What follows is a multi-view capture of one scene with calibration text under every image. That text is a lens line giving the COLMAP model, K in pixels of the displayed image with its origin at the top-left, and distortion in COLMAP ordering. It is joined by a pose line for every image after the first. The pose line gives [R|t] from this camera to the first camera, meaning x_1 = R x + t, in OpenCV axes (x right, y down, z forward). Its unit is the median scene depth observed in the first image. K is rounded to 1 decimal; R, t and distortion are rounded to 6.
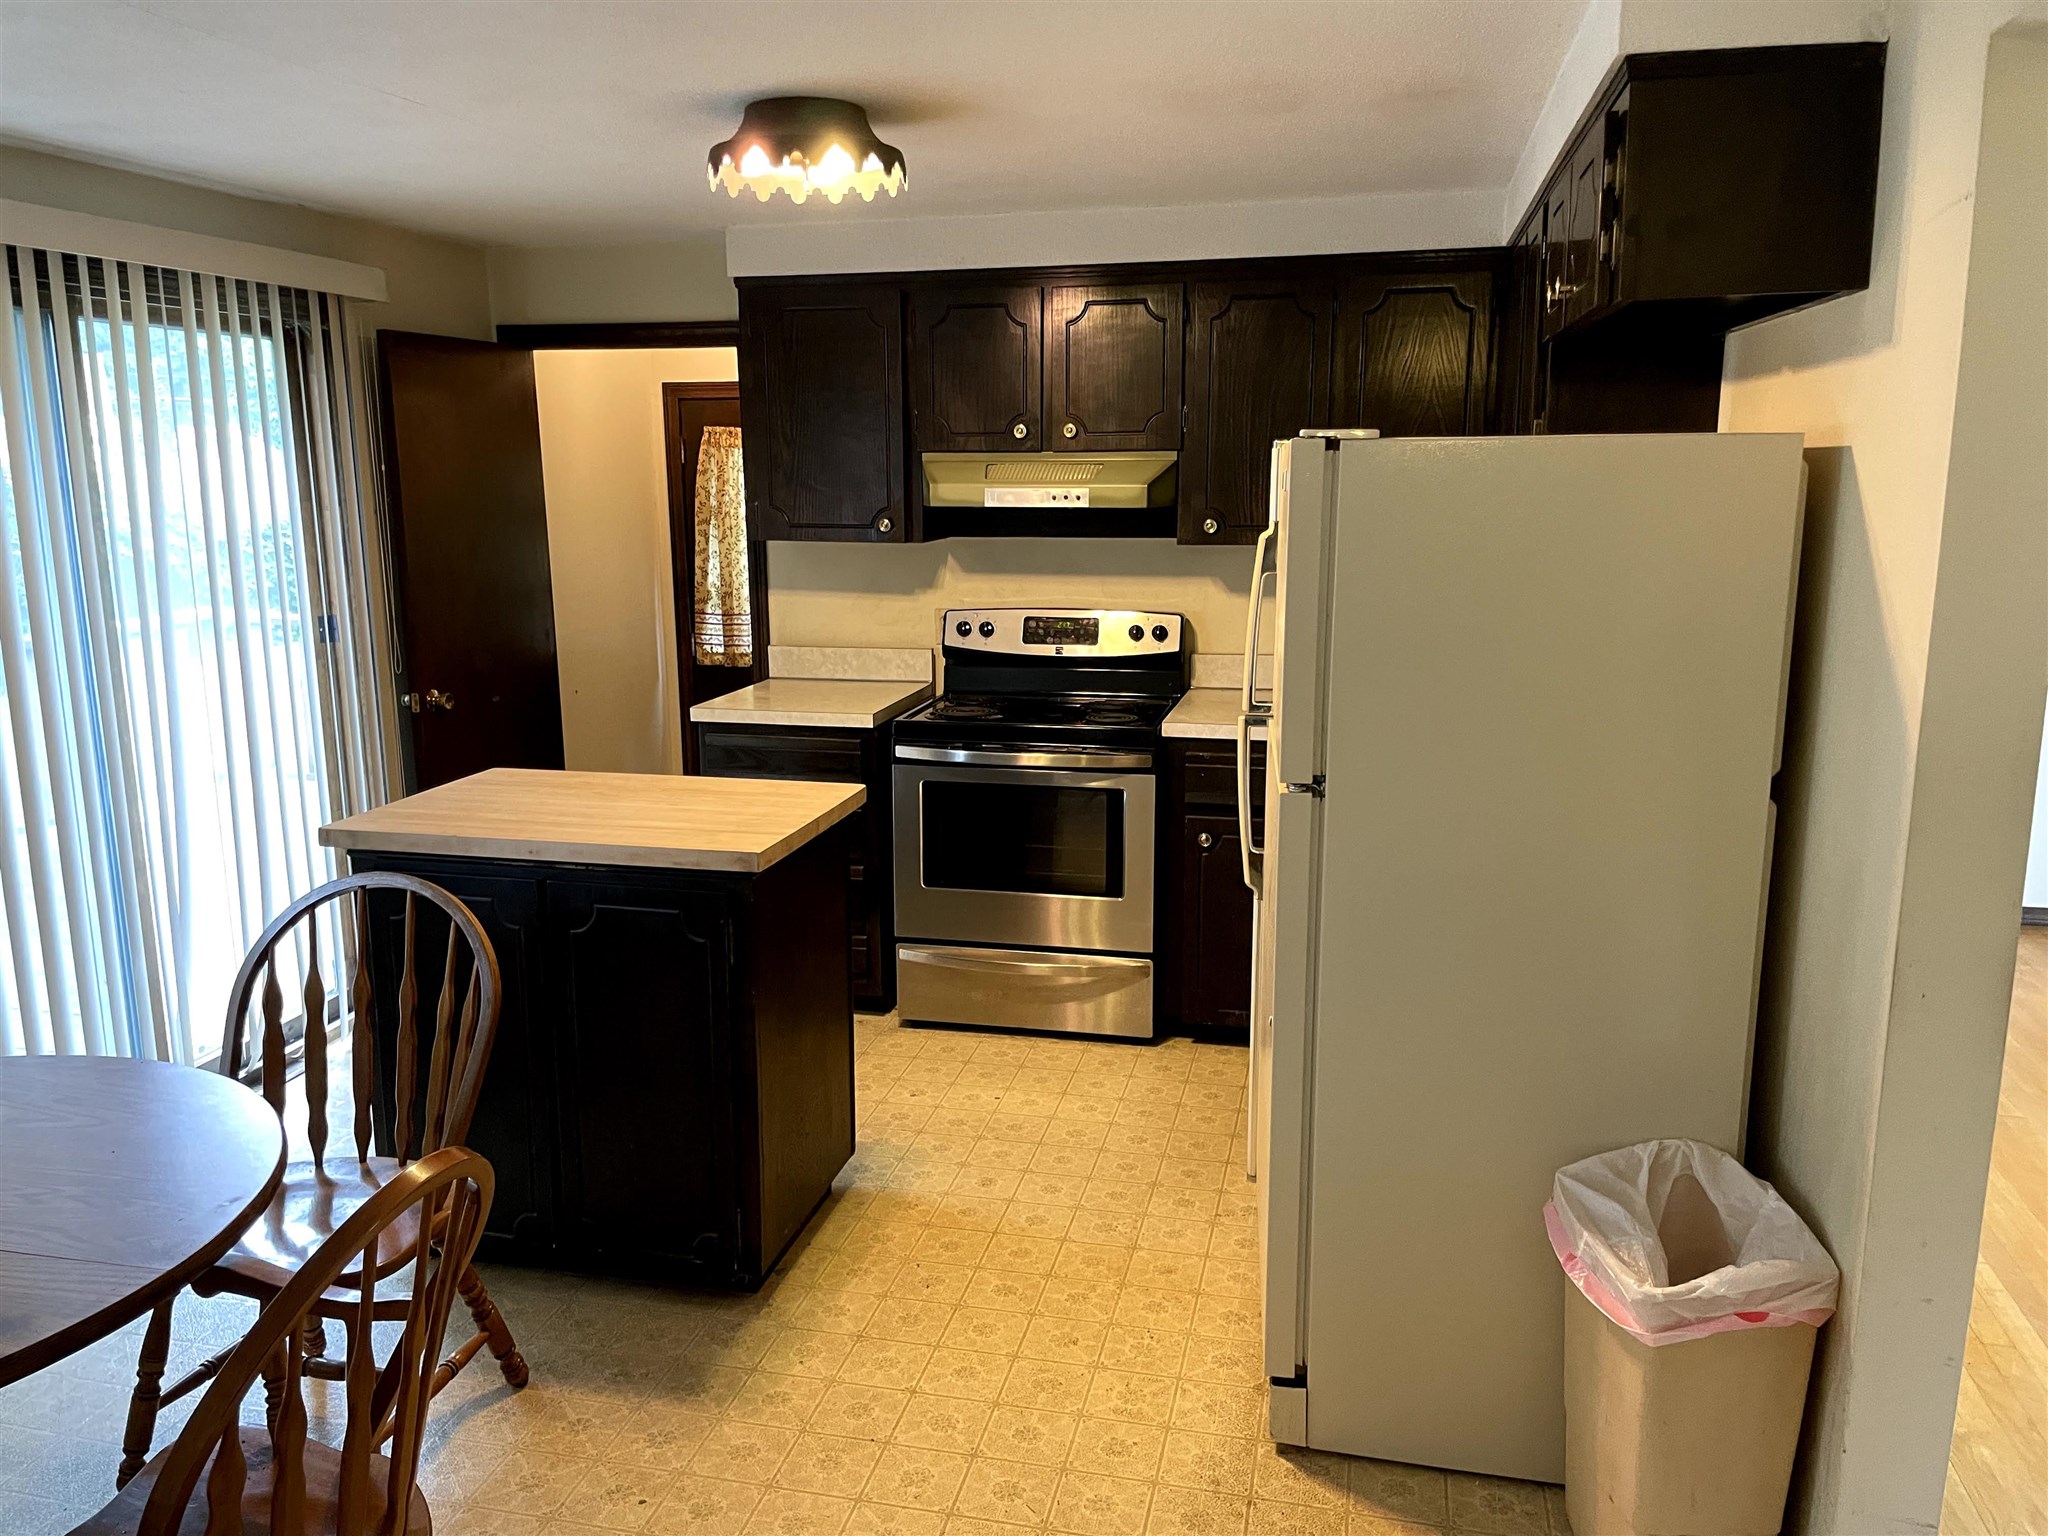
lens RADIAL K [[1554.5, 0, 1018.8], [0, 1554.5, 777.3], [0, 0, 1]] dist [0.084394, -0.103150]
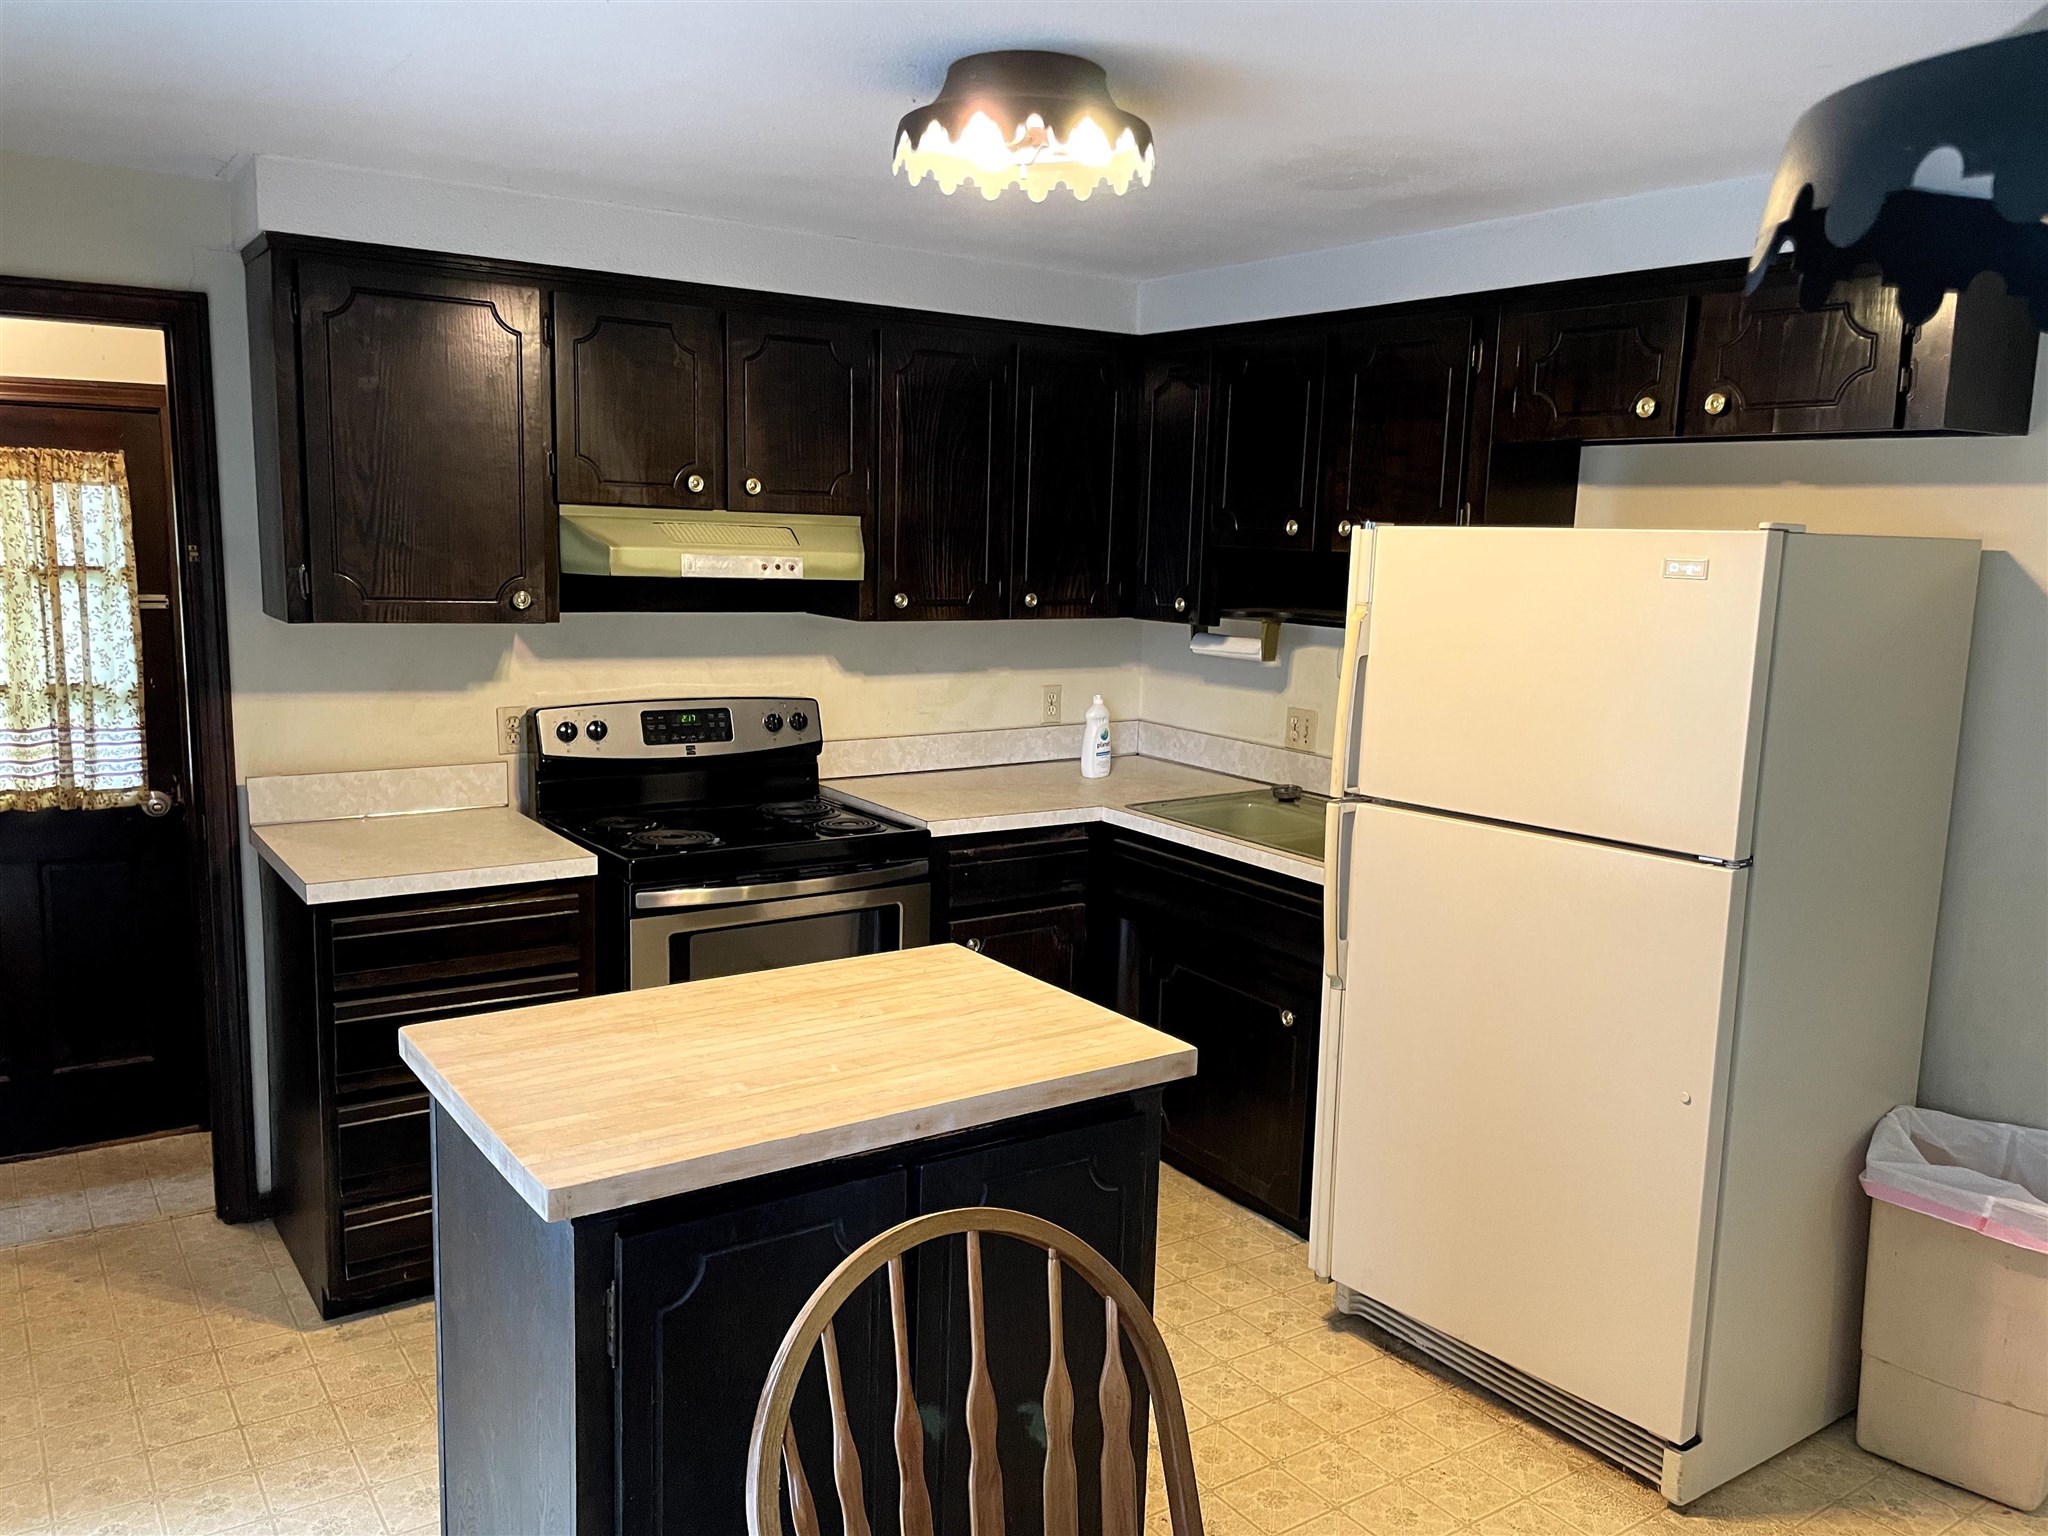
lens RADIAL K [[1554.5, 0, 1012.6], [0, 1554.5, 766.8], [0, 0, 1]] dist [0.084394, -0.103150]
pose [[0.670749, -0.087229, 0.736537, -0.496847], [0.114669, 0.993316, 0.013213, -0.068962], [-0.732767, 0.075595, 0.676268, 0.347294]]
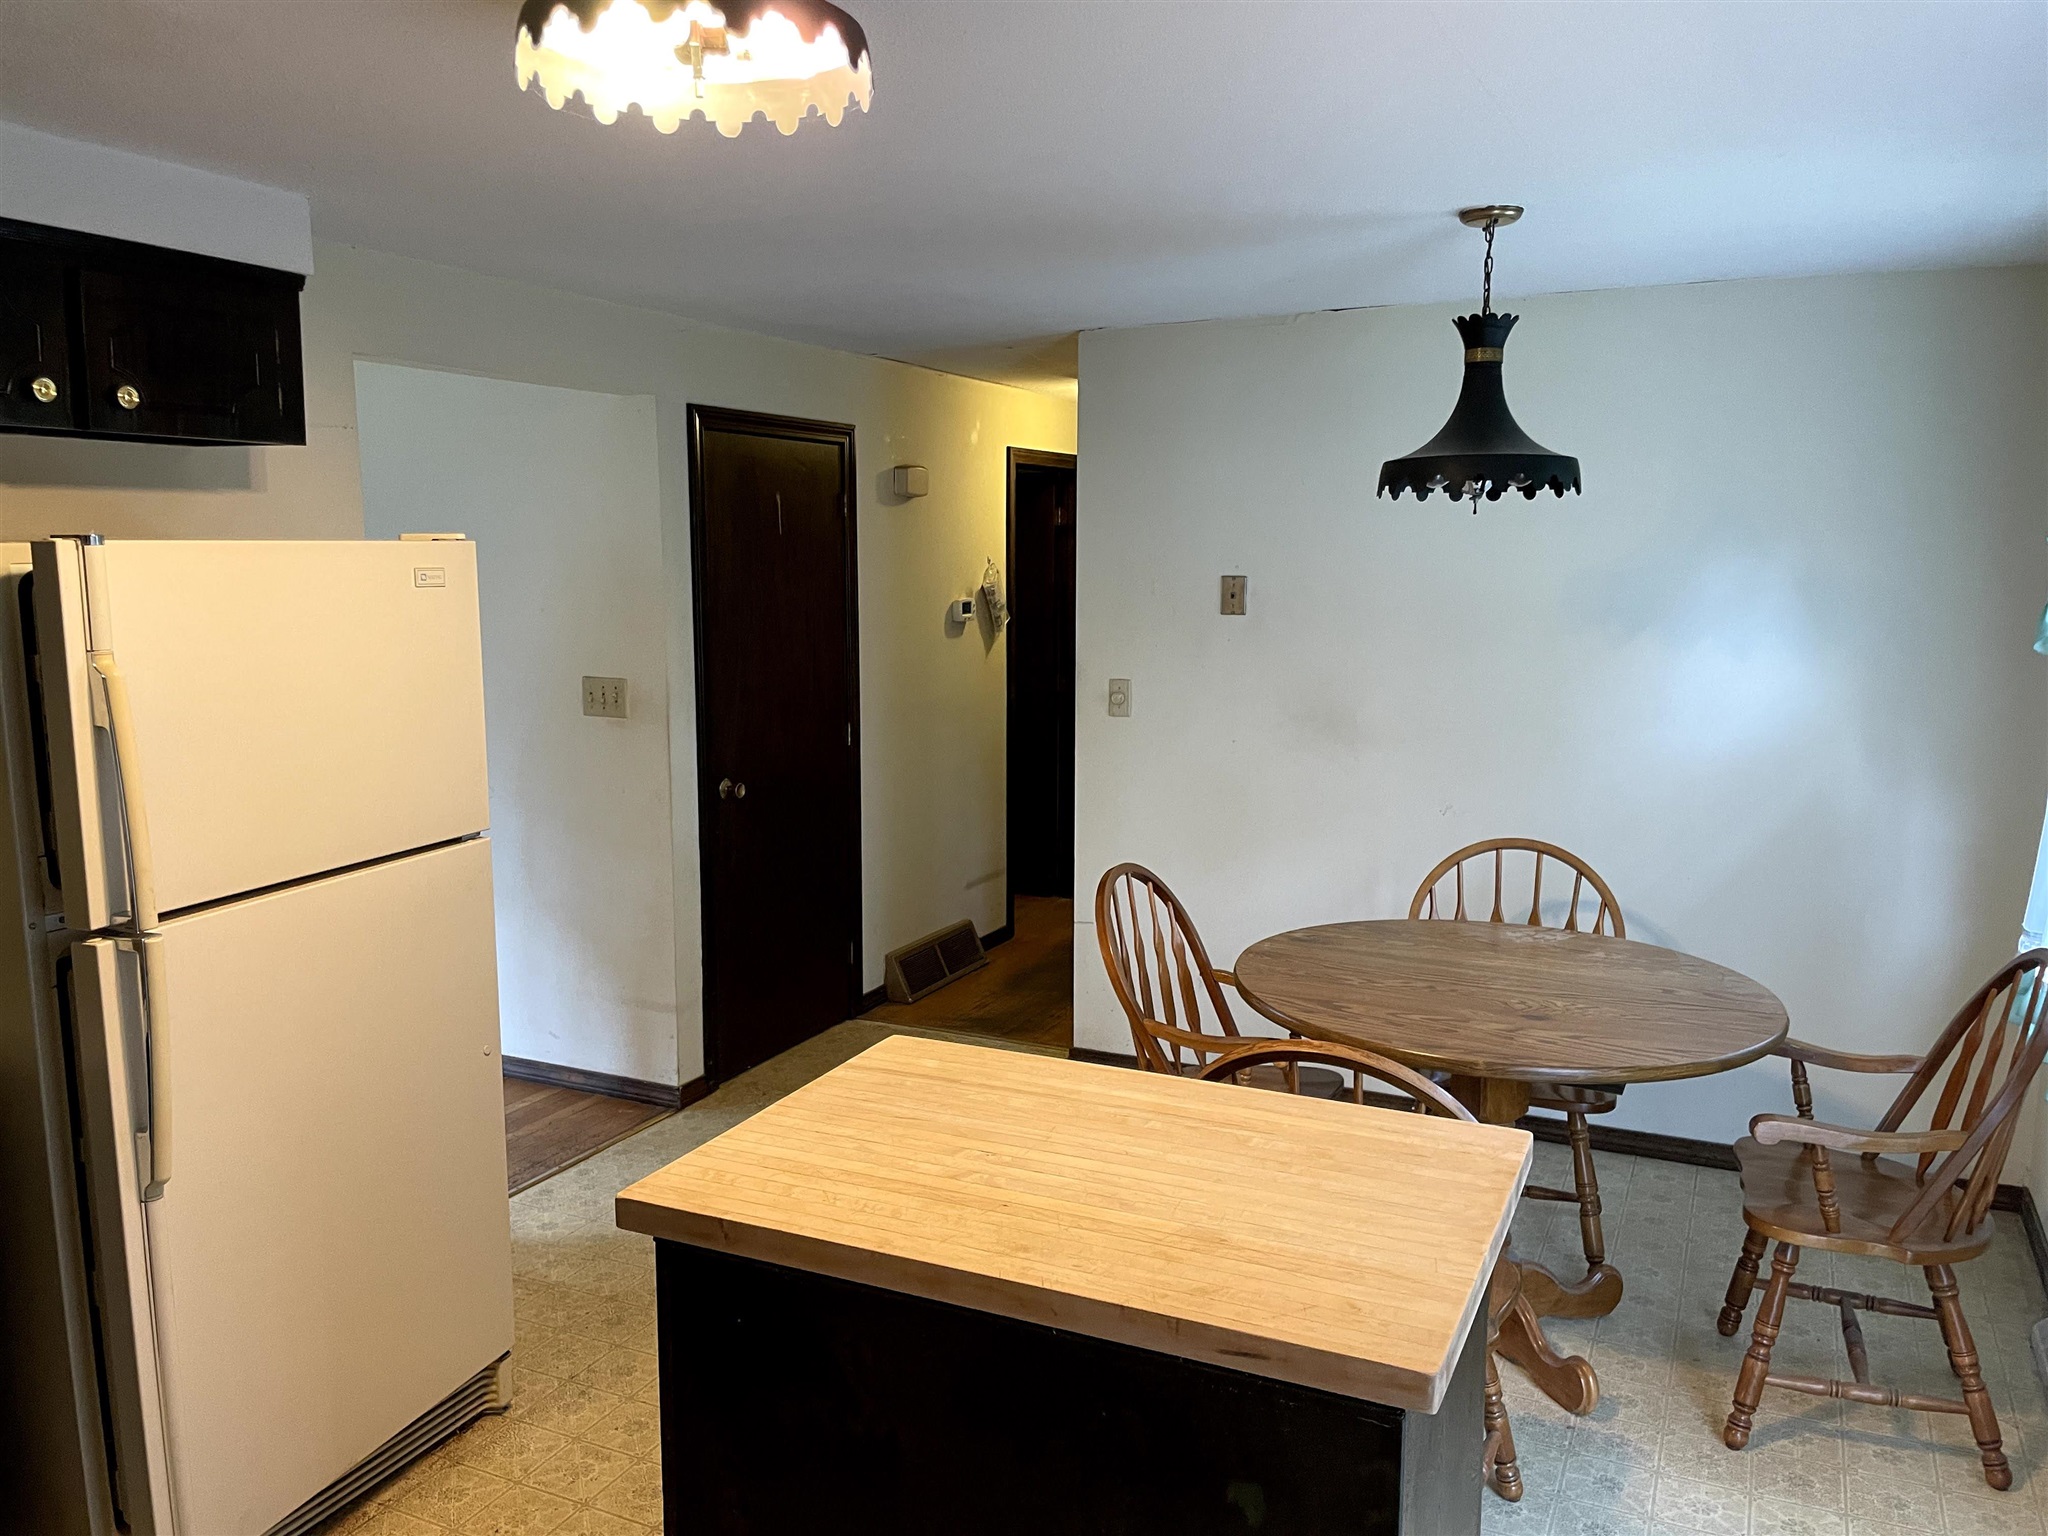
lens RADIAL K [[1554.5, 0, 1024.2], [0, 1554.5, 771.1], [0, 0, 1]] dist [0.084394, -0.103150]
pose [[-0.977715, -0.022281, 0.208753, -0.257160], [0.048864, 0.942892, 0.329495, -0.222470], [-0.204173, 0.332353, -0.920791, 1.082492]]
